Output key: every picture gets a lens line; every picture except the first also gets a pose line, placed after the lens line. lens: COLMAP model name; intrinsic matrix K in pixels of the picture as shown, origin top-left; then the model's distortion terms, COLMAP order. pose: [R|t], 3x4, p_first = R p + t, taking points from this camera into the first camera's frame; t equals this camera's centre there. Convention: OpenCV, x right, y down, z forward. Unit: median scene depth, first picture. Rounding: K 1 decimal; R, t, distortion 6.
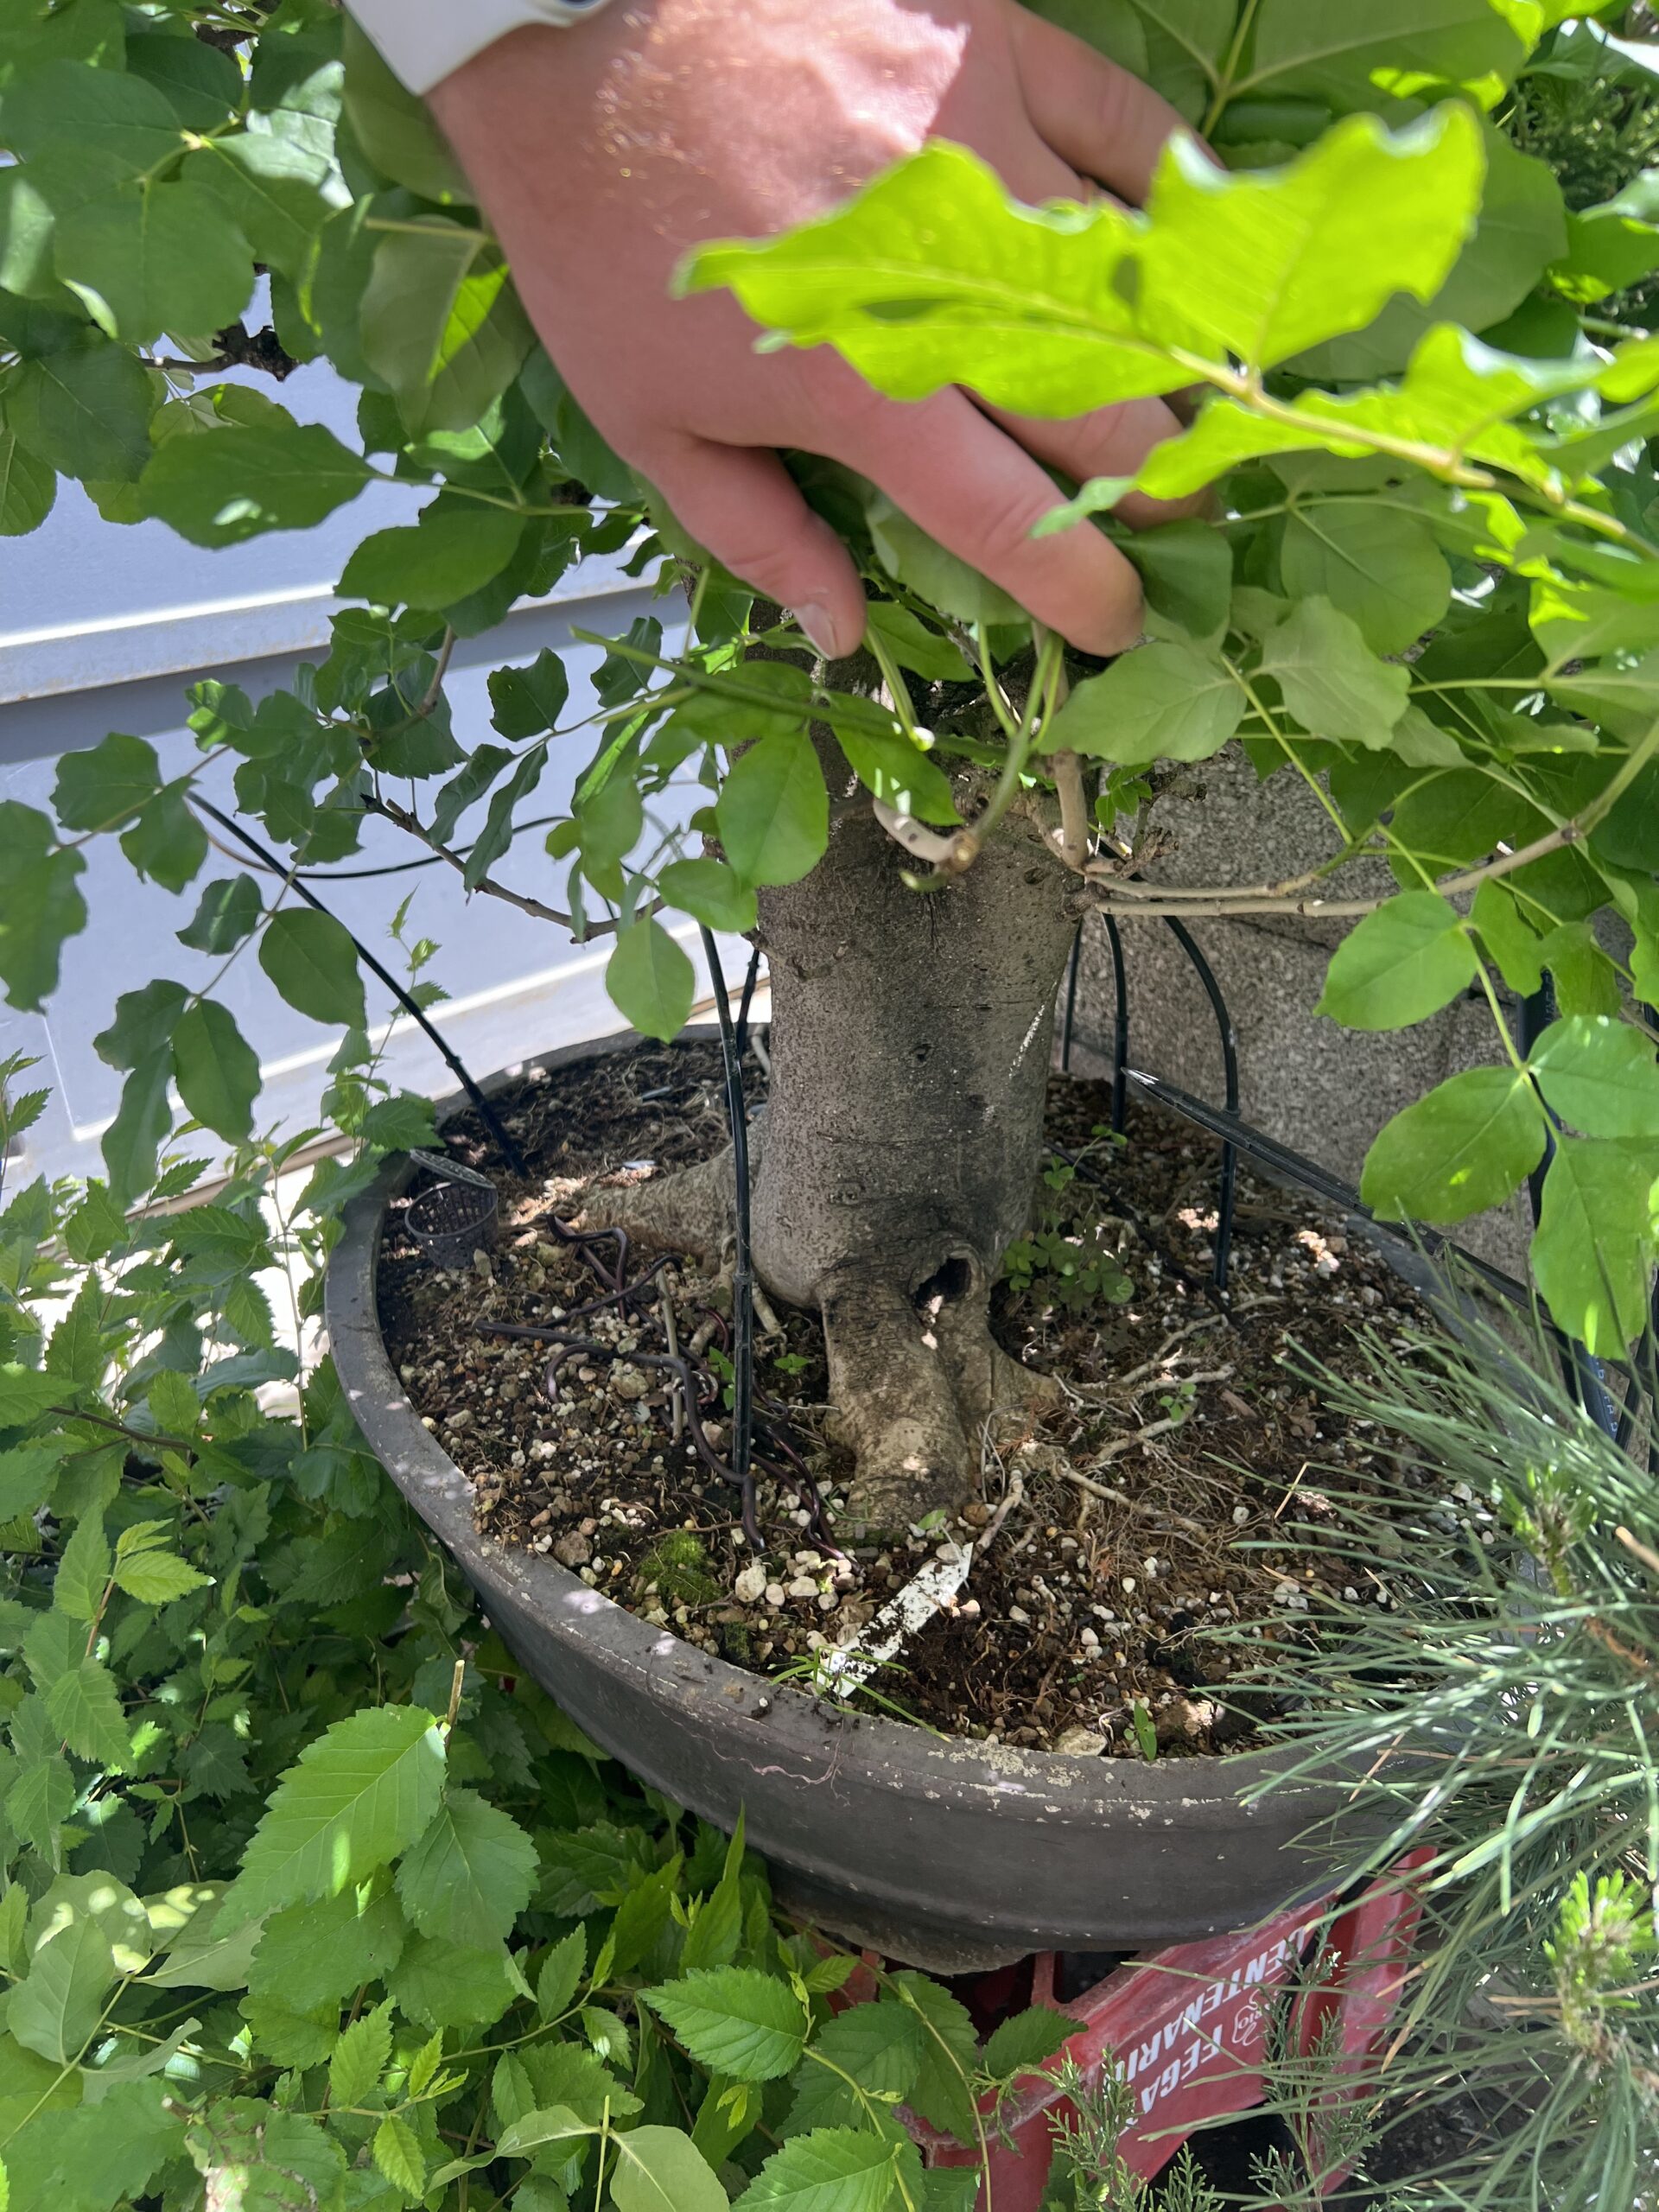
lens RADIAL K [[1665.7, 0, 837.1], [0, 1665.7, 1102.9], [0, 0, 1]] dist [0.063865, -0.067567]
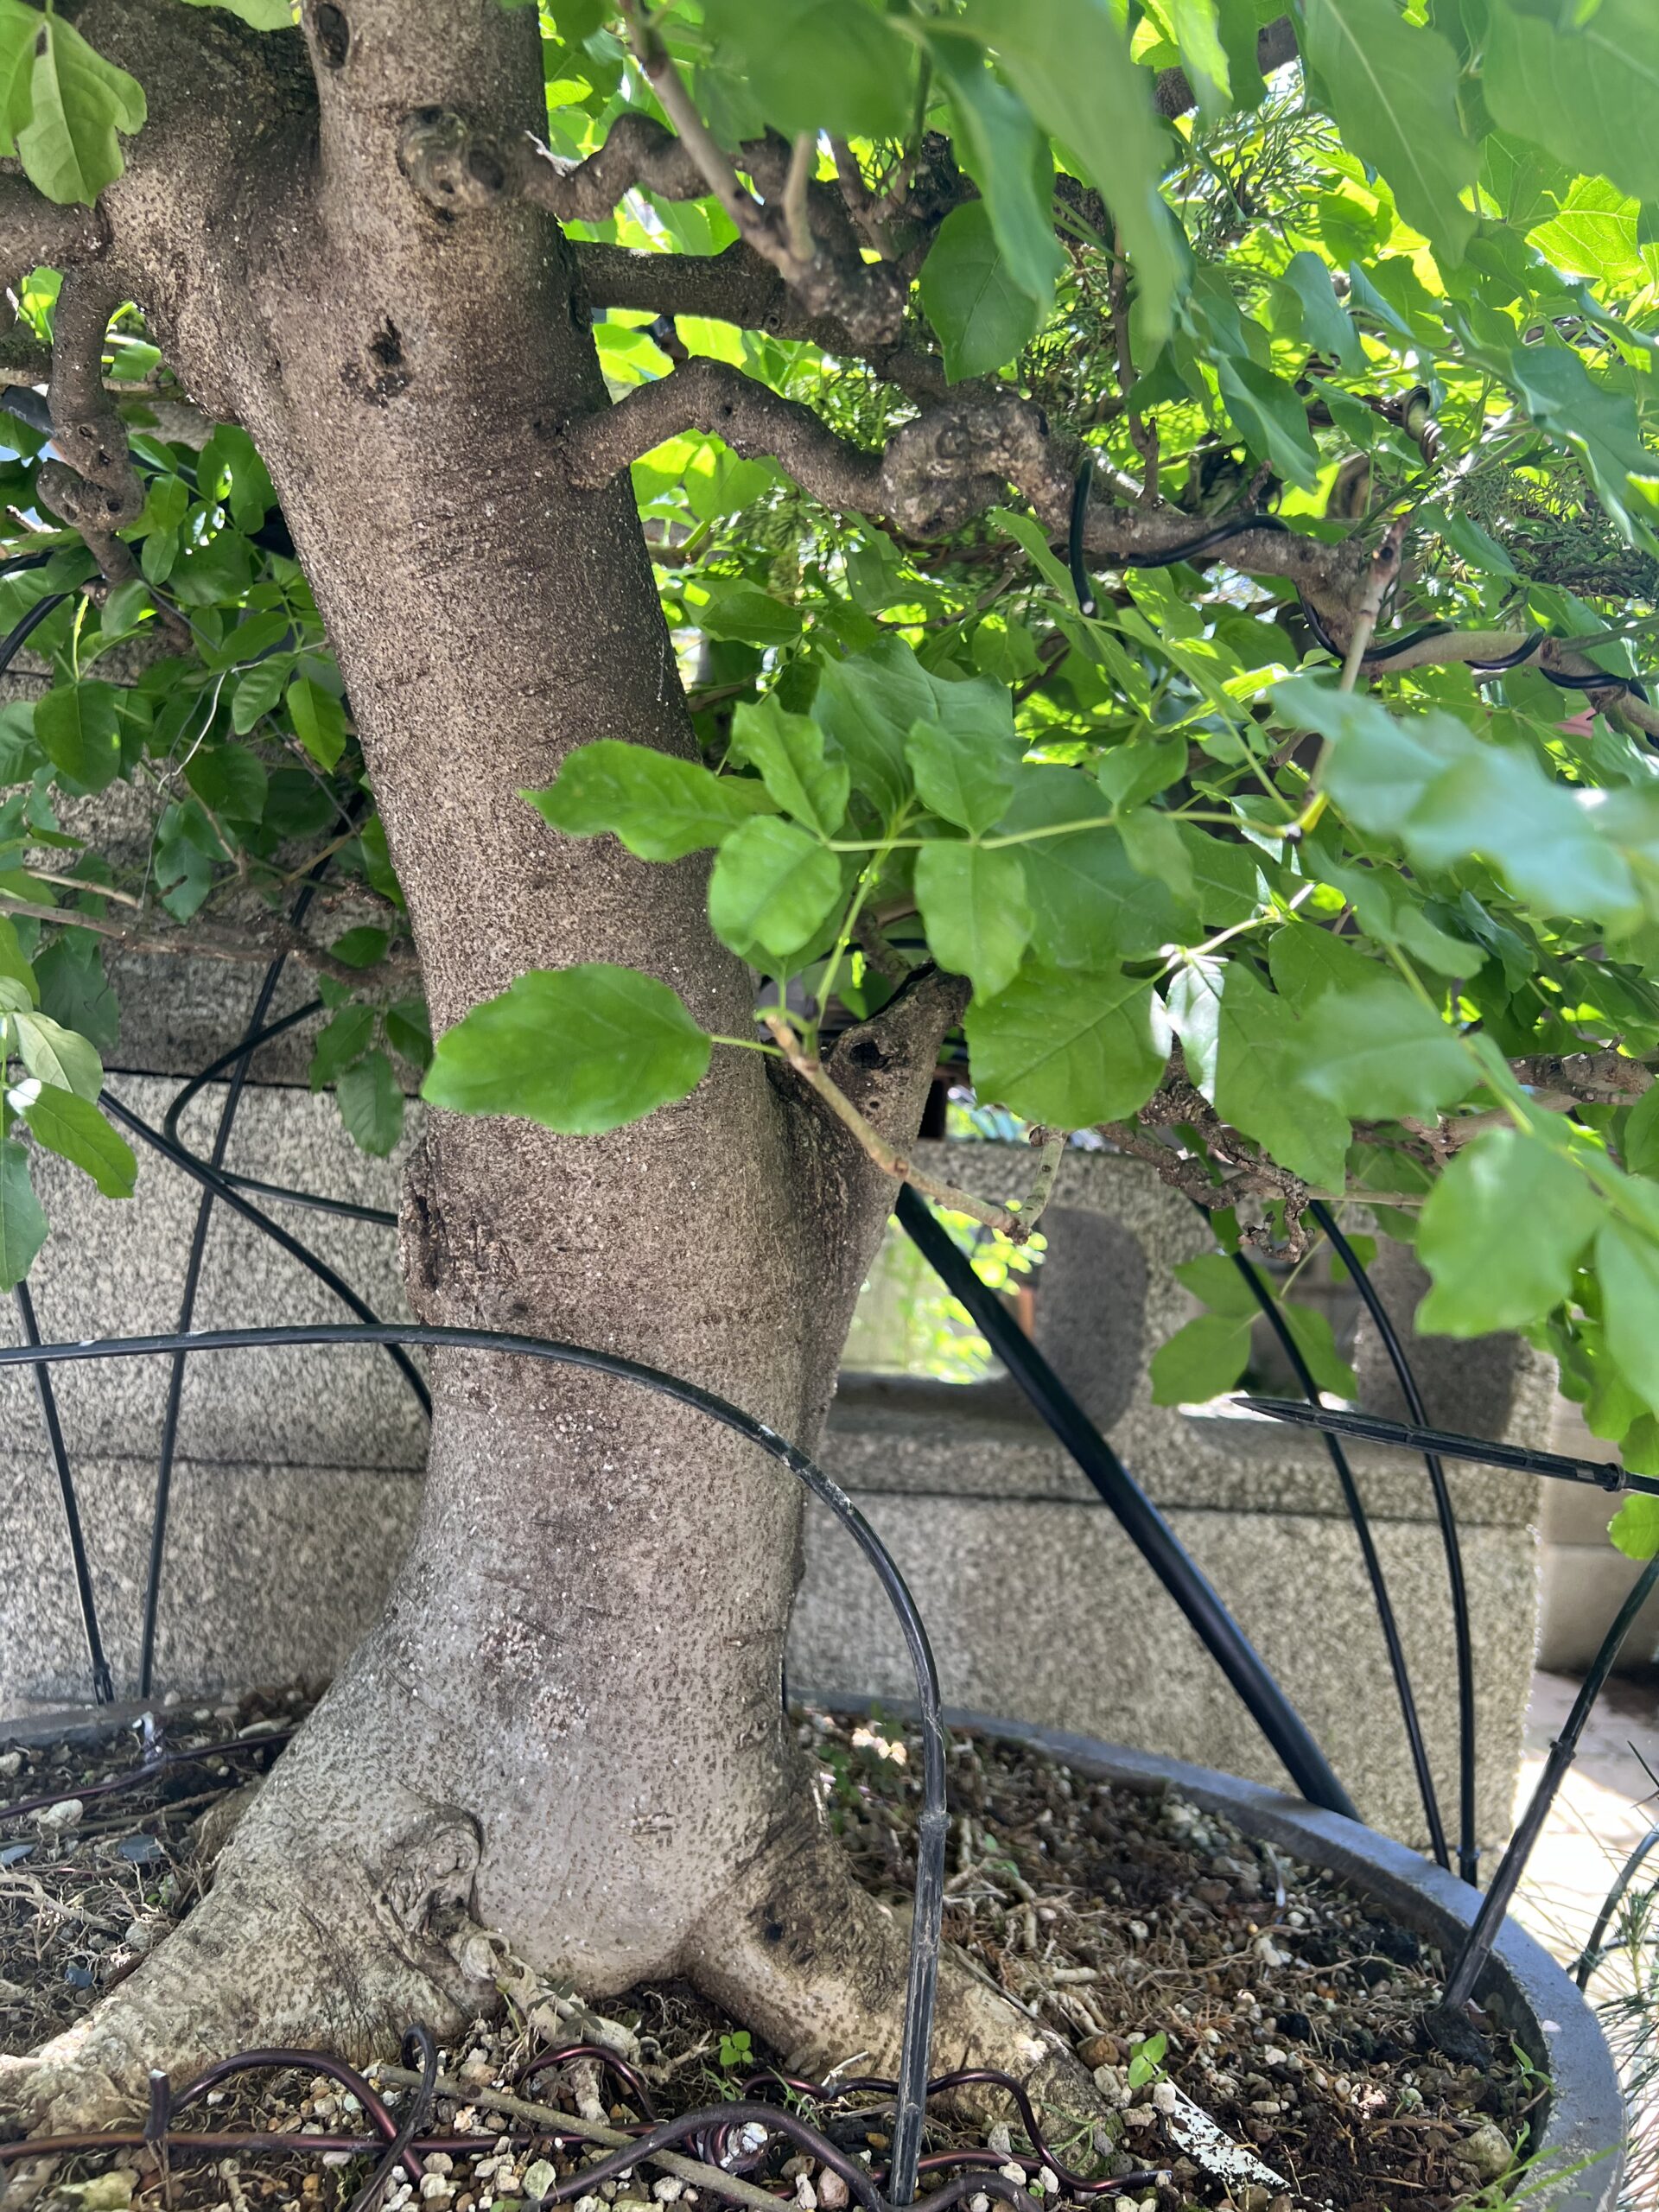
lens RADIAL K [[1692.1, 0, 848.0], [0, 1692.1, 1115.1], [0, 0, 1]] dist [0.005846, -0.013418]
pose [[0.401193, 0.029506, 0.915518, -0.629404], [0.343794, 0.921563, -0.180356, -0.038131], [-0.849029, 0.387107, 0.359581, 0.634642]]
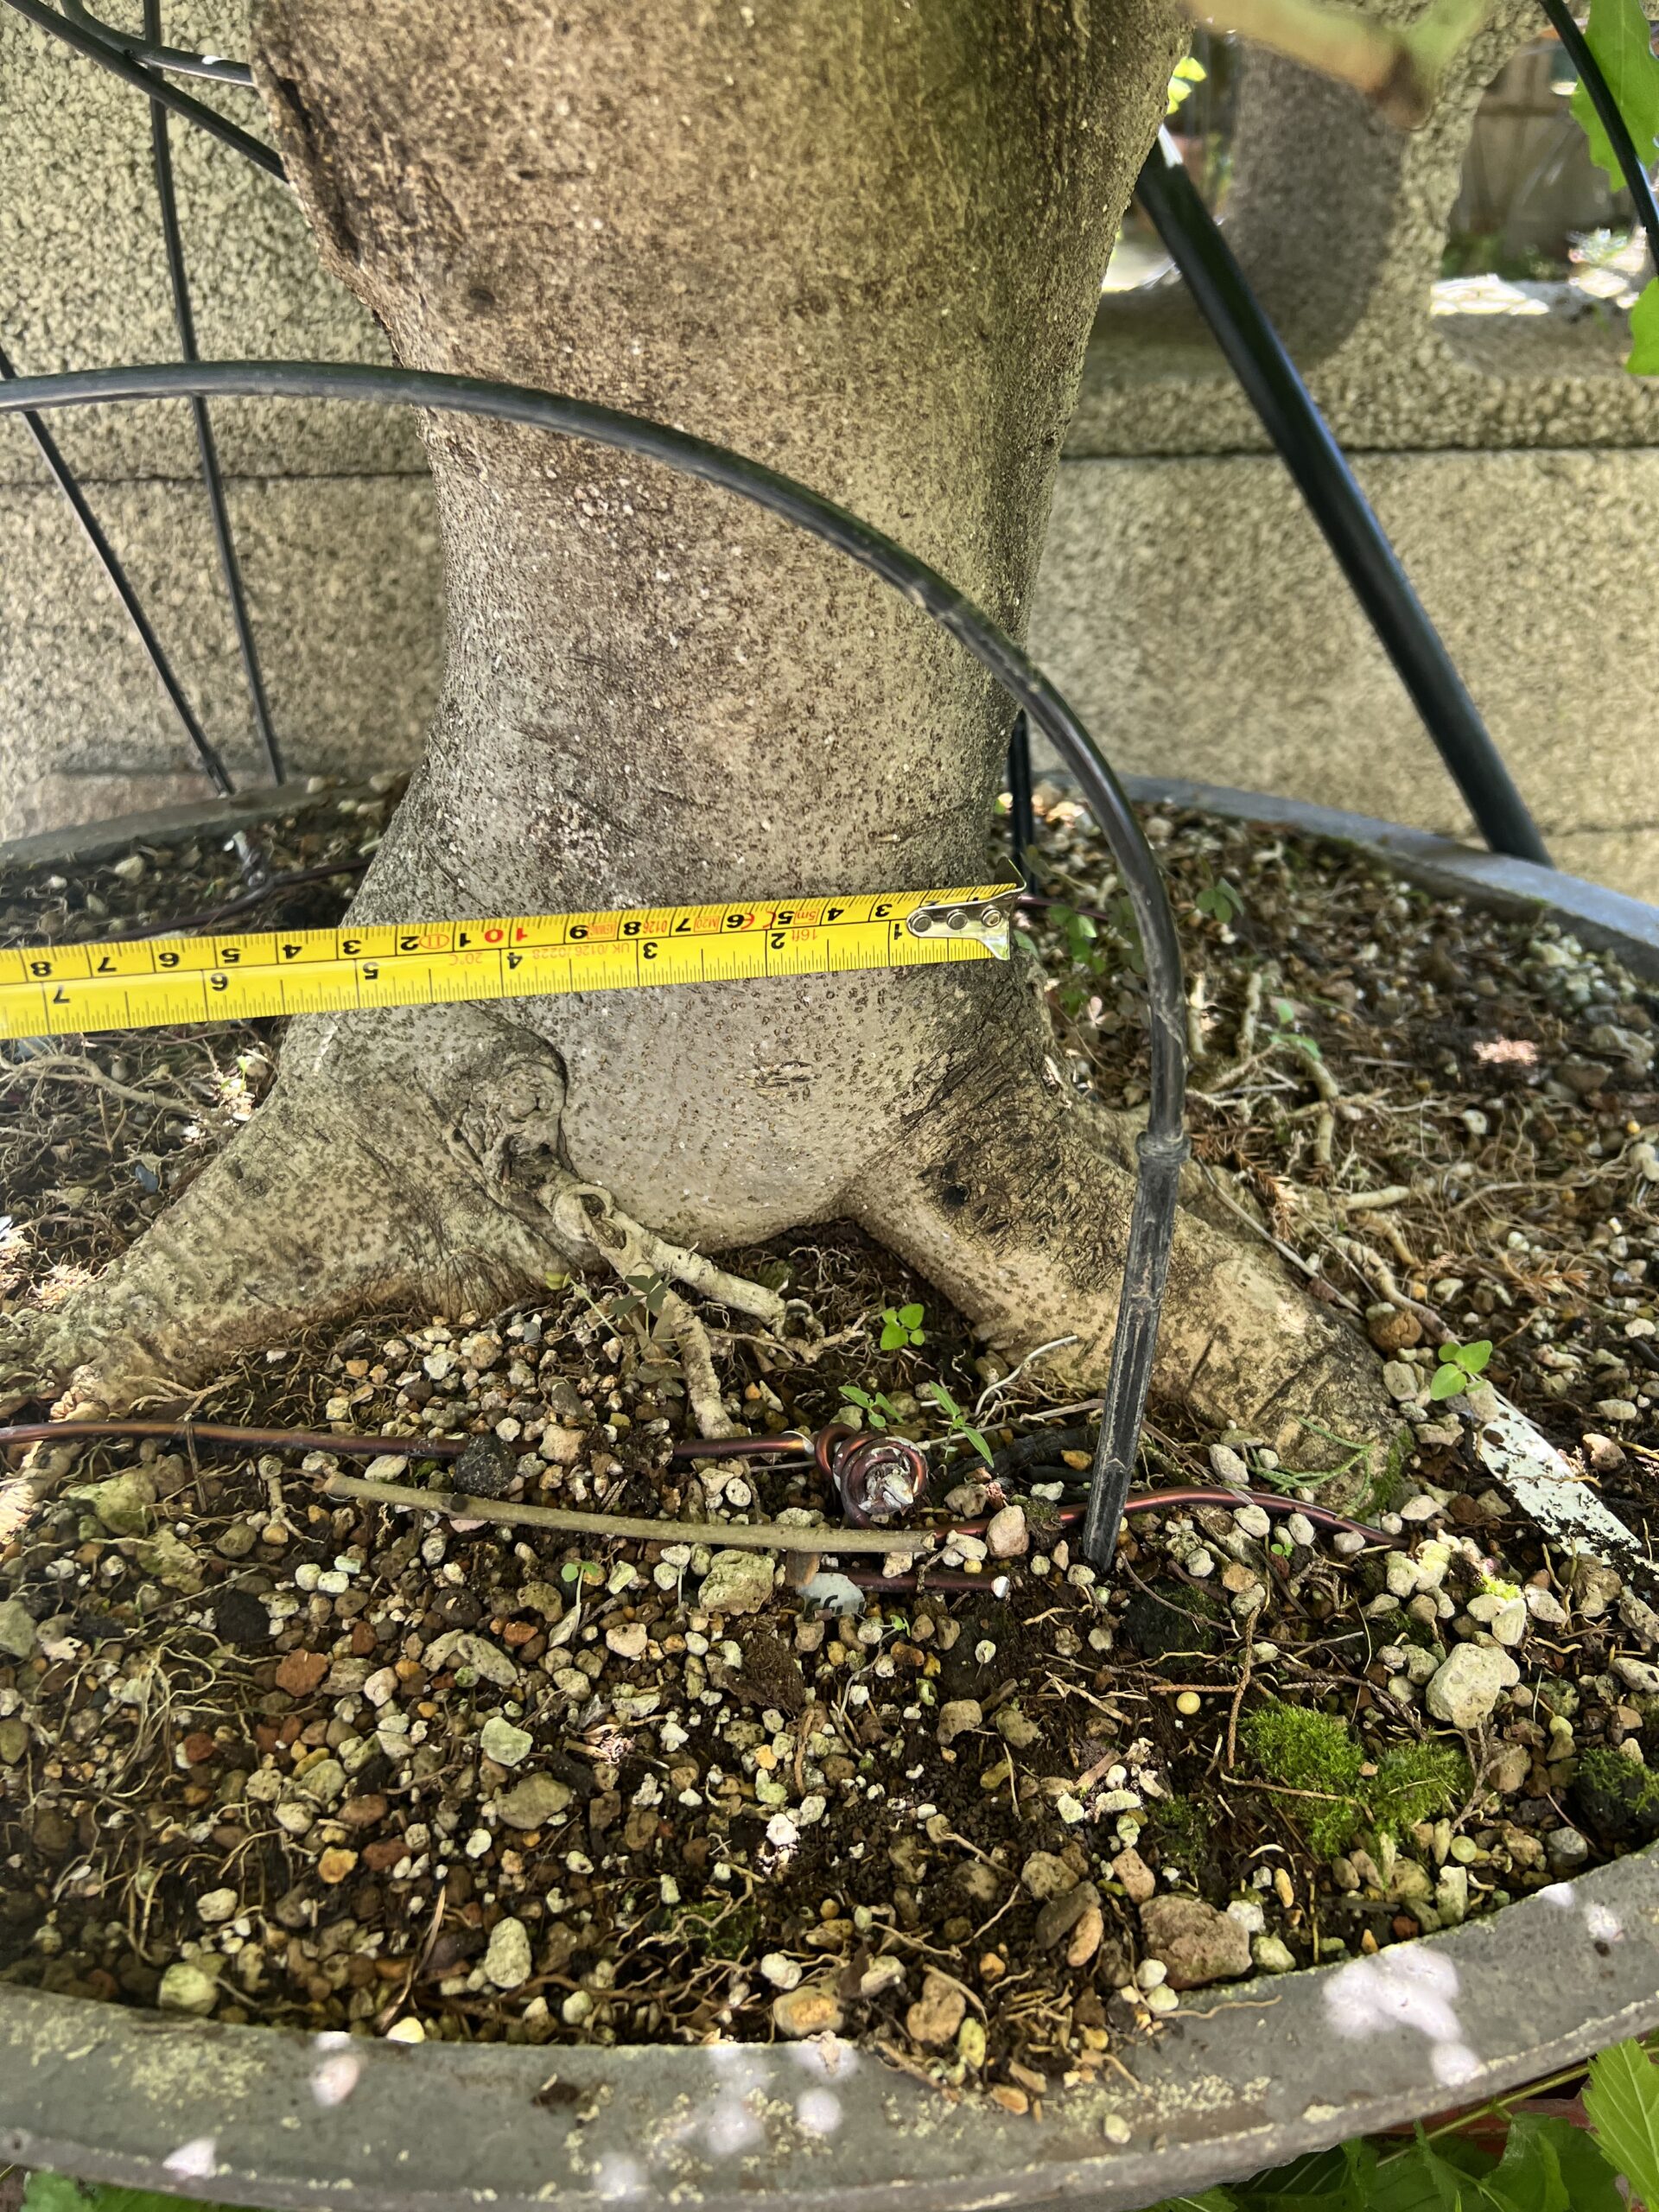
lens RADIAL K [[1700.1, 0, 814.8], [0, 1700.1, 1115.8], [0, 0, 1]] dist [0.021433, -0.031858]
pose [[0.577325, -0.470643, 0.667226, -0.360882], [0.366399, 0.879598, 0.303414, -0.060347], [-0.729690, 0.069303, 0.680257, 0.714020]]
